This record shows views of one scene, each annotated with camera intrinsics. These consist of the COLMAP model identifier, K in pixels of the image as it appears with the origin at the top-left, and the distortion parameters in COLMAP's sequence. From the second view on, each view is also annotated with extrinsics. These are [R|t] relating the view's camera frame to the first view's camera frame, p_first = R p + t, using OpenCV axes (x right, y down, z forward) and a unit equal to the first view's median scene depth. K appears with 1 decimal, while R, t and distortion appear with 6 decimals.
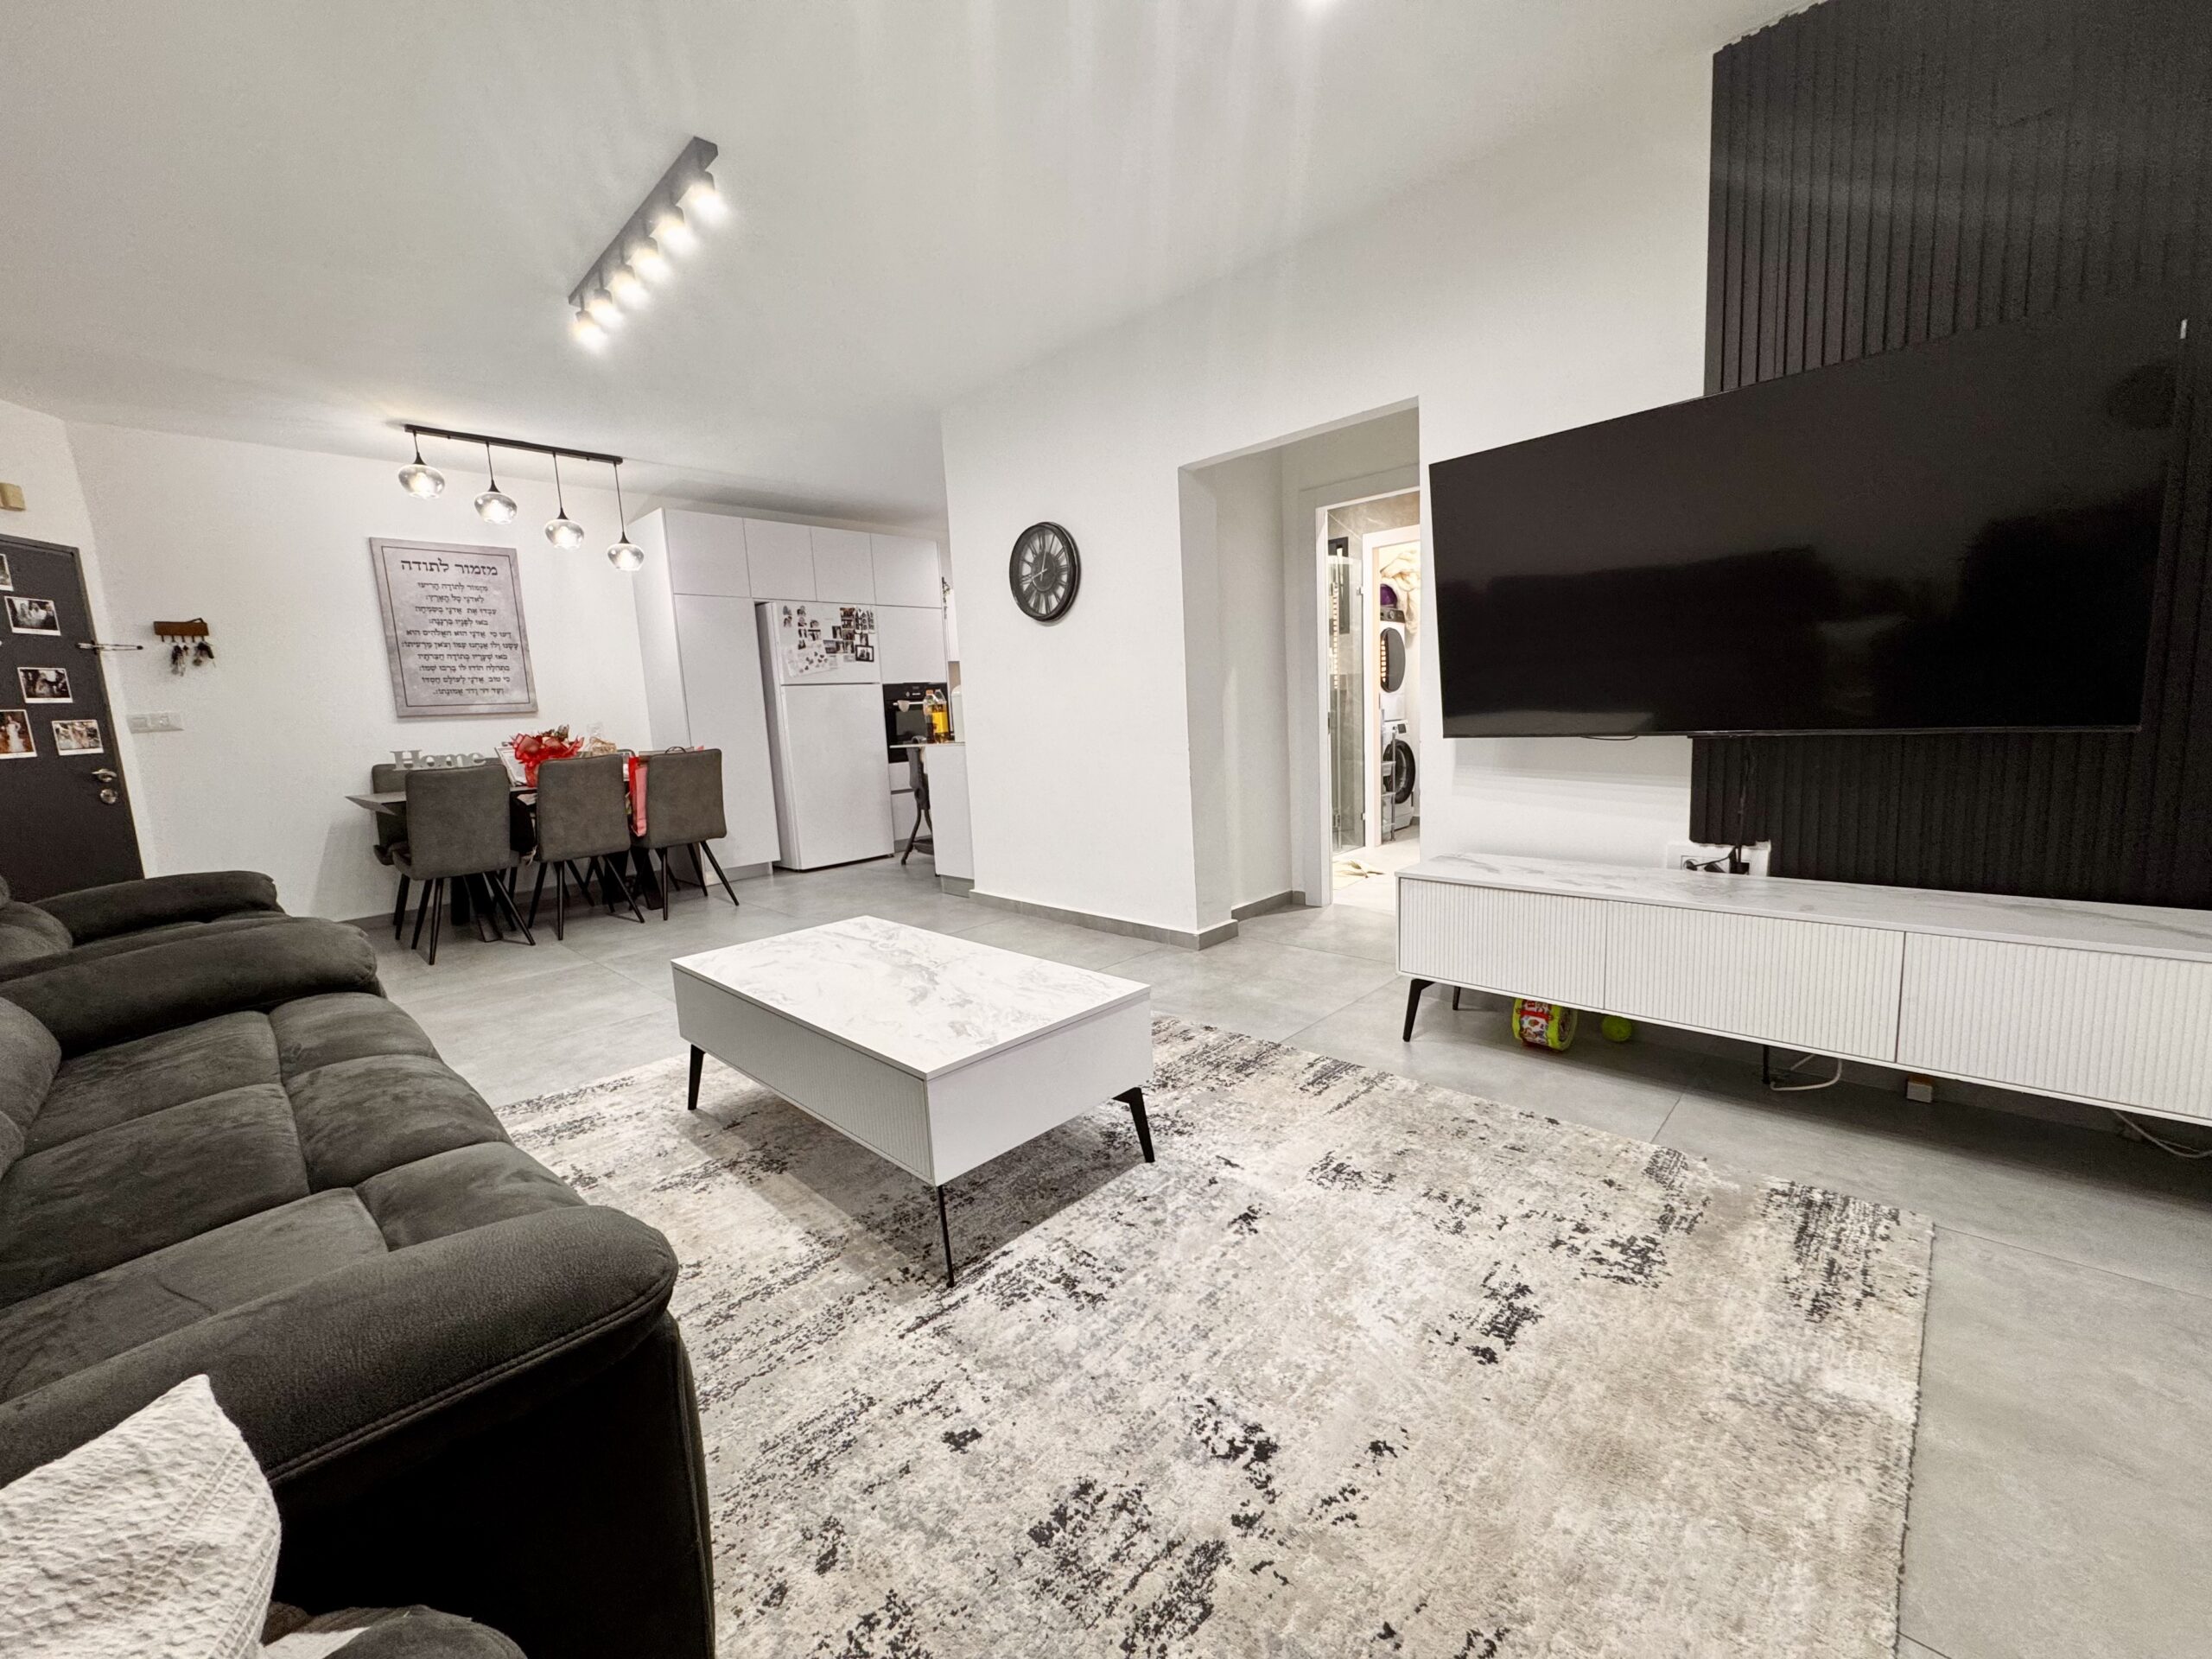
lens RADIAL K [[881.0, 0, 1106.0], [0, 881.0, 830.6], [0, 0, 1]] dist [-0.004070, 0.000377]
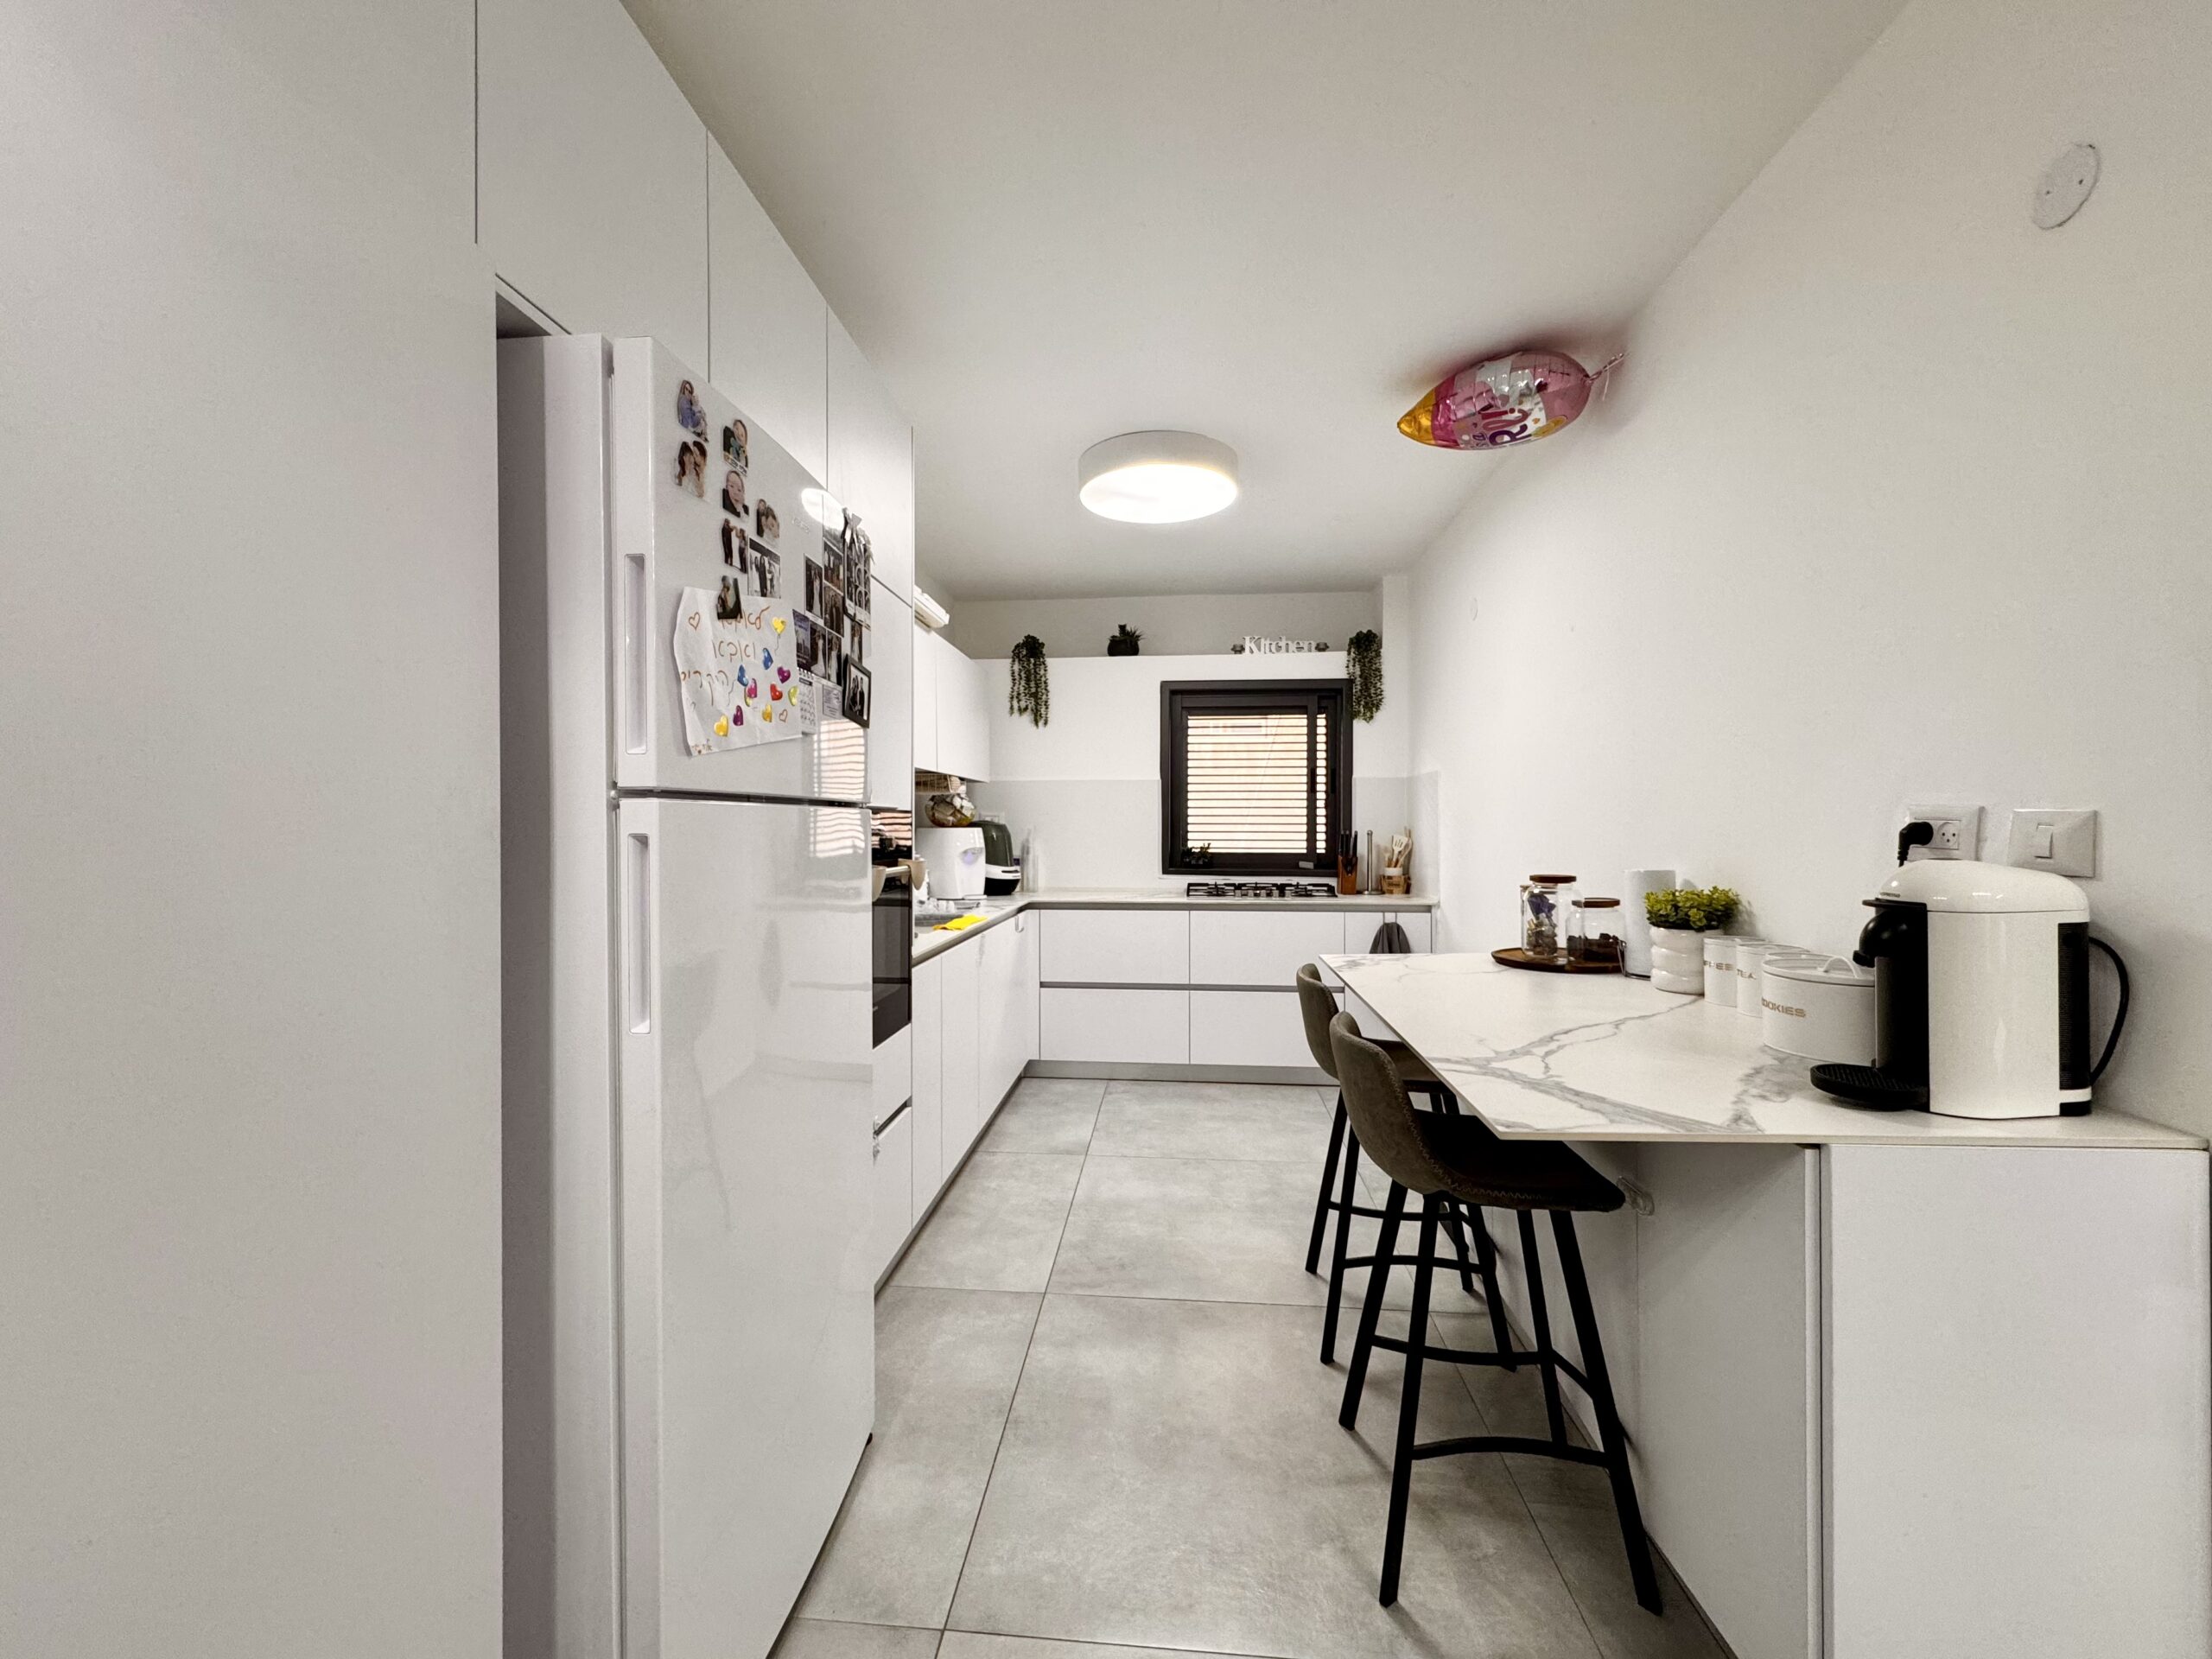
lens RADIAL K [[881.0, 0, 1101.4], [0, 881.0, 831.7], [0, 0, 1]] dist [-0.004070, 0.000377]
pose [[0.779208, 0.042985, 0.625290, -0.638069], [0.052024, 0.989767, -0.132871, -0.202860], [-0.624603, 0.136064, 0.768998, 1.268166]]
